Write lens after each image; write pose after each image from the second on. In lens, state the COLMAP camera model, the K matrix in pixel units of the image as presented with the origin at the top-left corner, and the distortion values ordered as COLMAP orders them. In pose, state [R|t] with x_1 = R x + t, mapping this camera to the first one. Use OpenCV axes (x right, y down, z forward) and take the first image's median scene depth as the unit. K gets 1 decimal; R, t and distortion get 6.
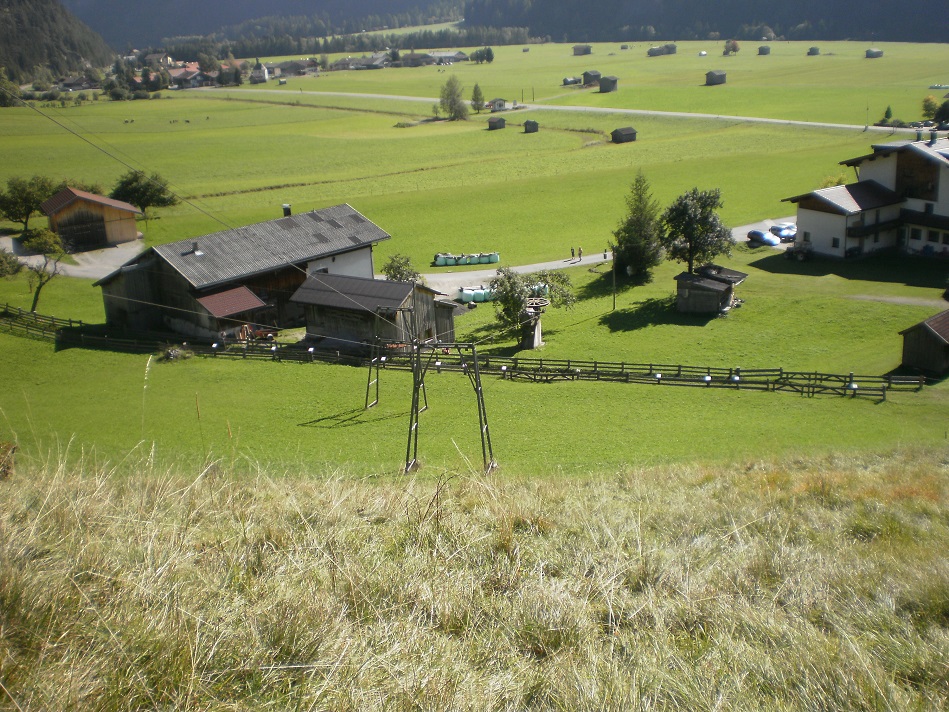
lens RADIAL K [[1008.6, 0, 487.2], [0, 1008.6, 329.0], [0, 0, 1]] dist [-0.068077, -0.195567]
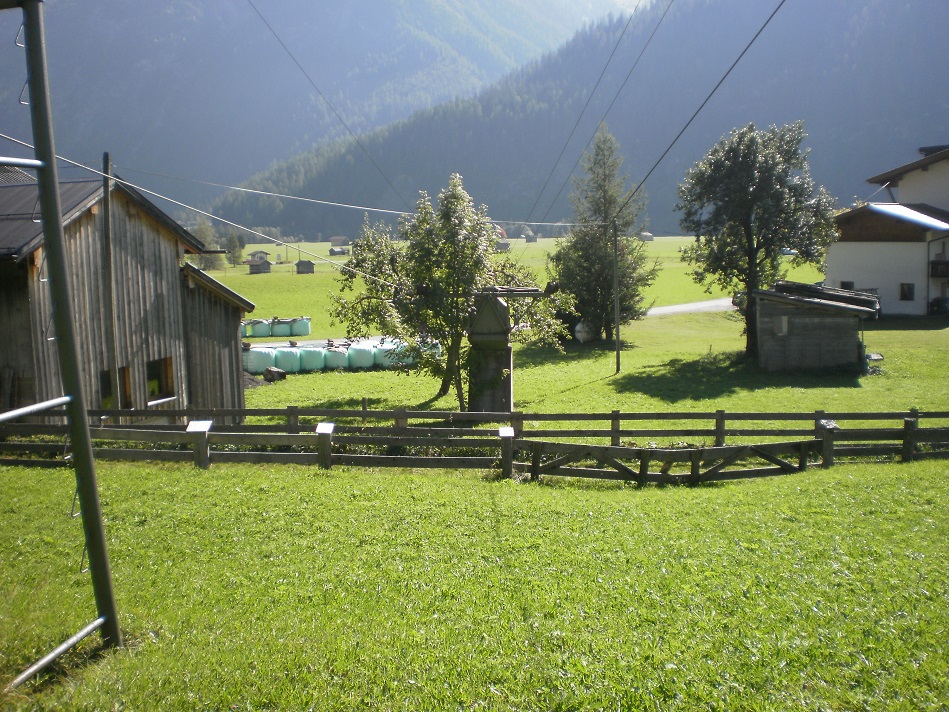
lens RADIAL K [[1008.6, 0, 487.2], [0, 1008.6, 329.0], [0, 0, 1]] dist [-0.068077, -0.195567]
pose [[0.969416, 0.005305, 0.245368, -0.034969], [0.046553, 0.977641, -0.205063, 0.052029], [-0.240969, 0.210214, 0.947493, 0.659074]]
